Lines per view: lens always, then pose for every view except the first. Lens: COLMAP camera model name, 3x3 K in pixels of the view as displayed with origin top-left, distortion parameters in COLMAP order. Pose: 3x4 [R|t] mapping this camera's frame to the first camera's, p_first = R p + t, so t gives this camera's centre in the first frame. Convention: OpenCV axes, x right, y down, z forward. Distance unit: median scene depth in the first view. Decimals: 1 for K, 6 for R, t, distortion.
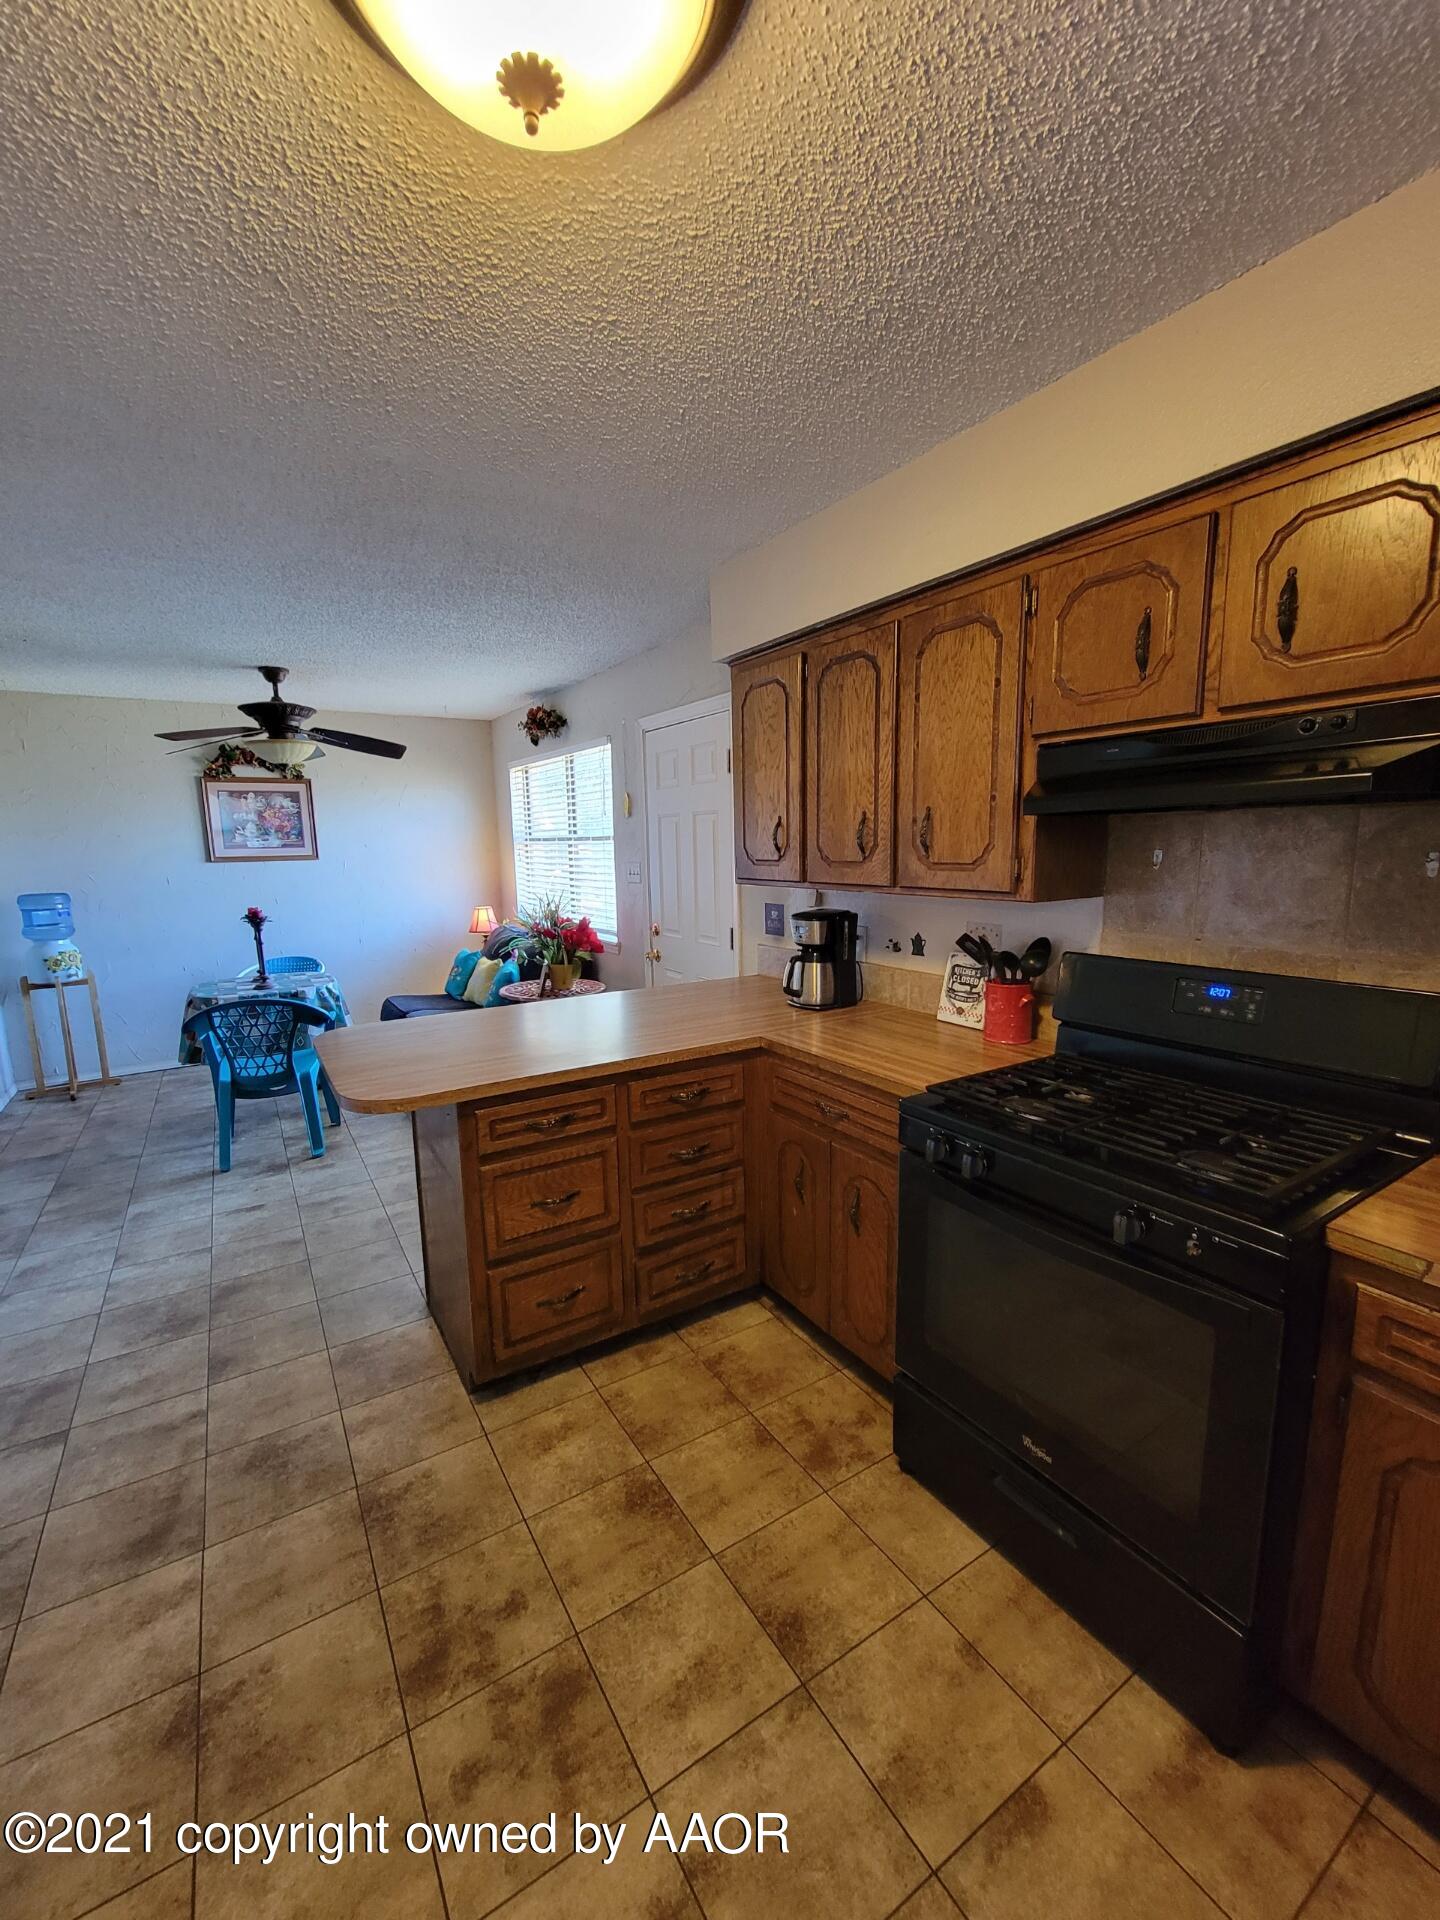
lens RADIAL K [[777.6, 0, 712.6], [0, 777.6, 964.9], [0, 0, 1]] dist [-0.000174, 0.000002]
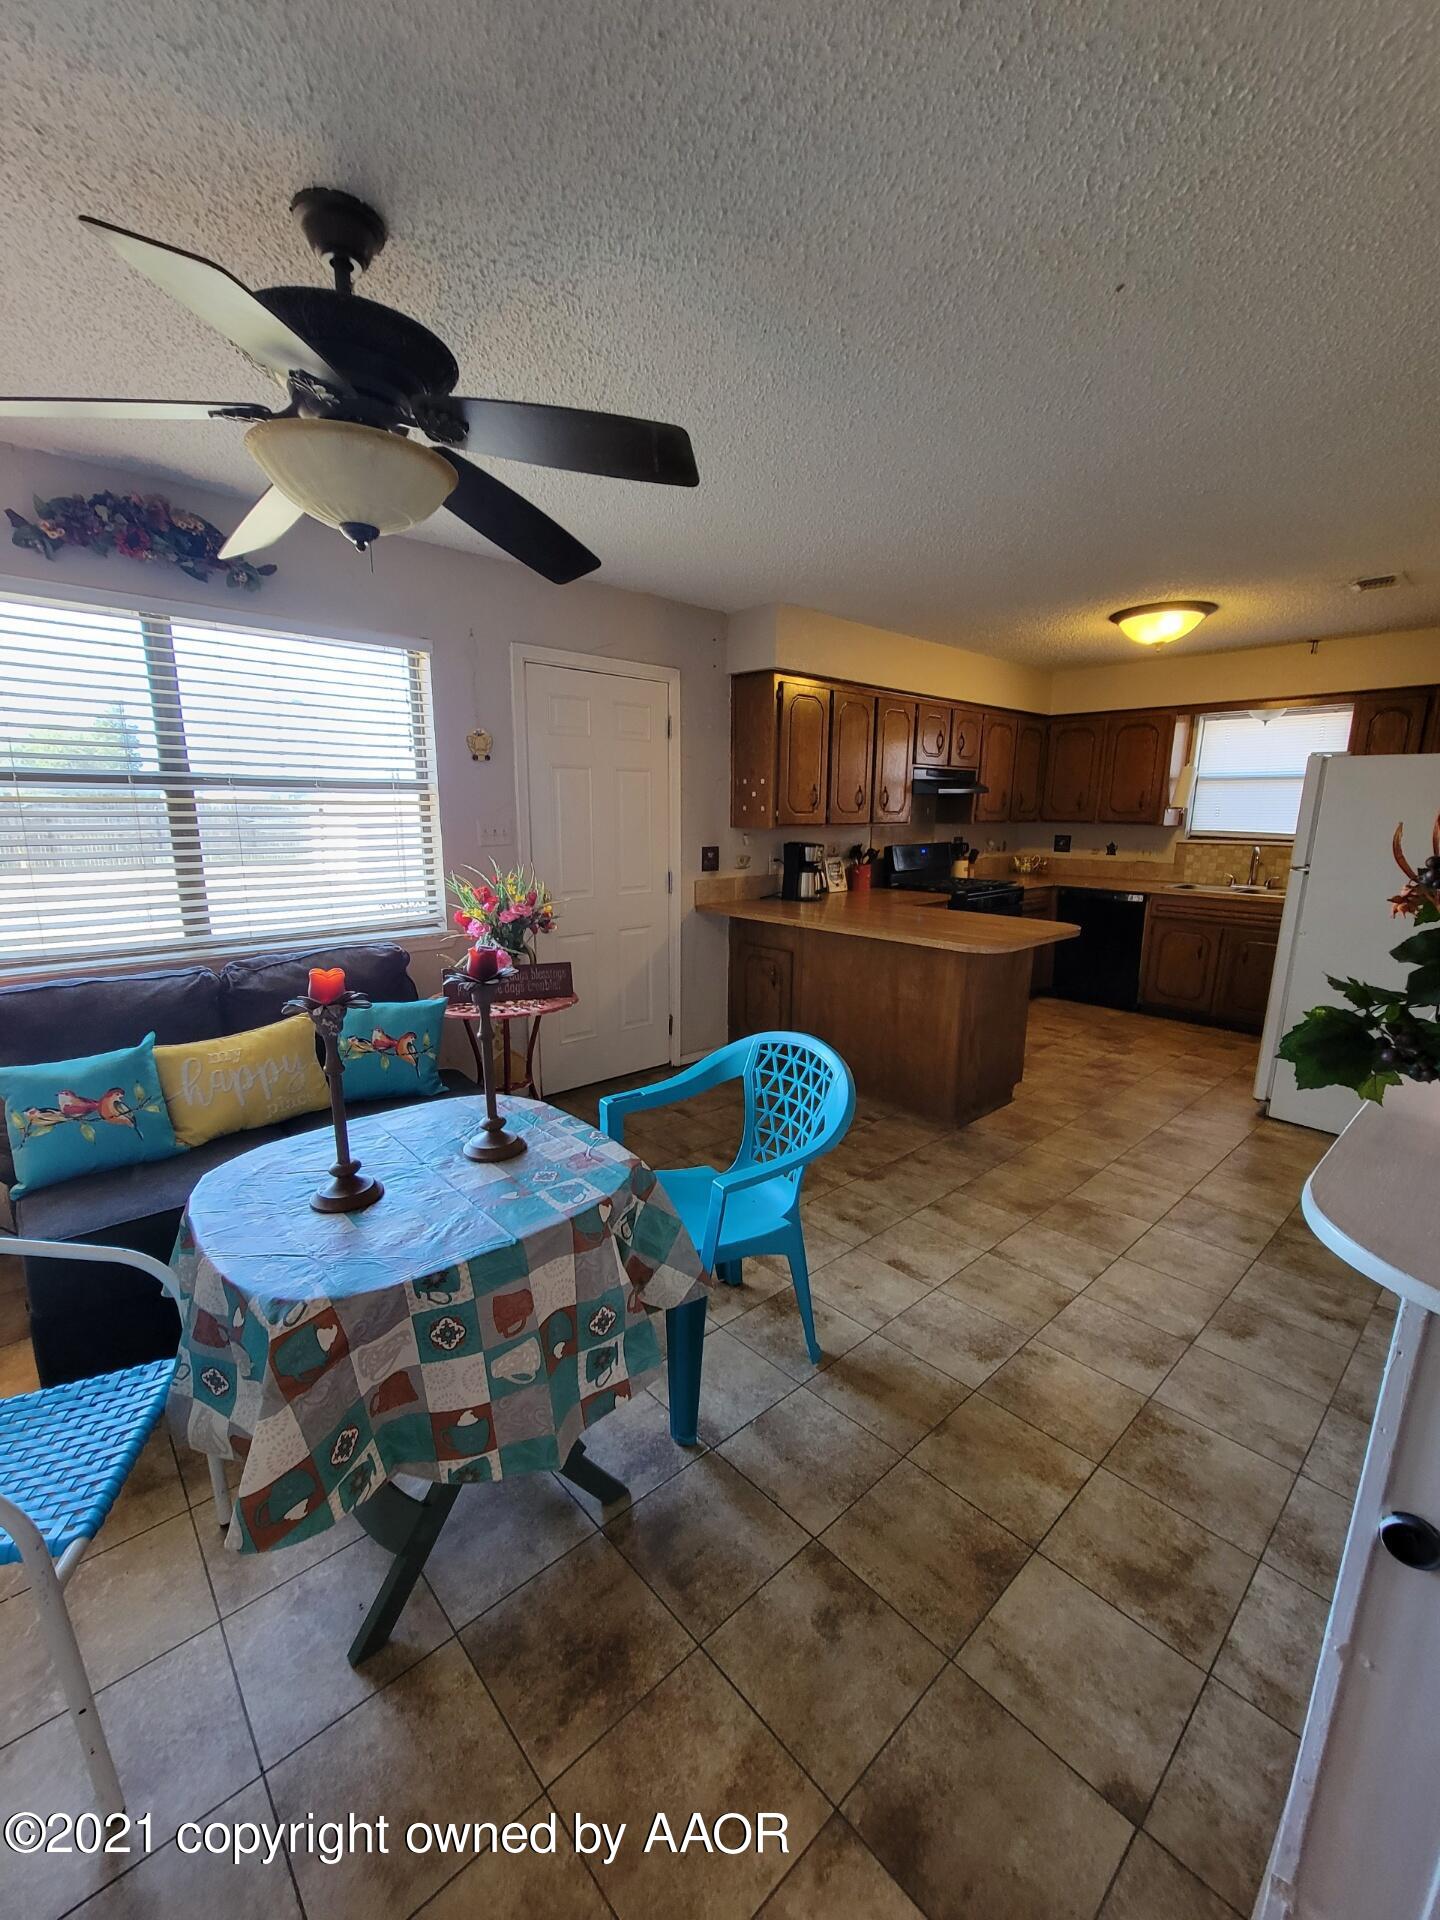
lens RADIAL K [[777.6, 0, 713.0], [0, 777.6, 968.5], [0, 0, 1]] dist [-0.000174, 0.000002]
pose [[-0.172115, -0.181203, 0.968267, -1.523024], [0.153805, 0.965938, 0.208107, -0.189268], [-0.972996, 0.184743, -0.138382, 1.504836]]
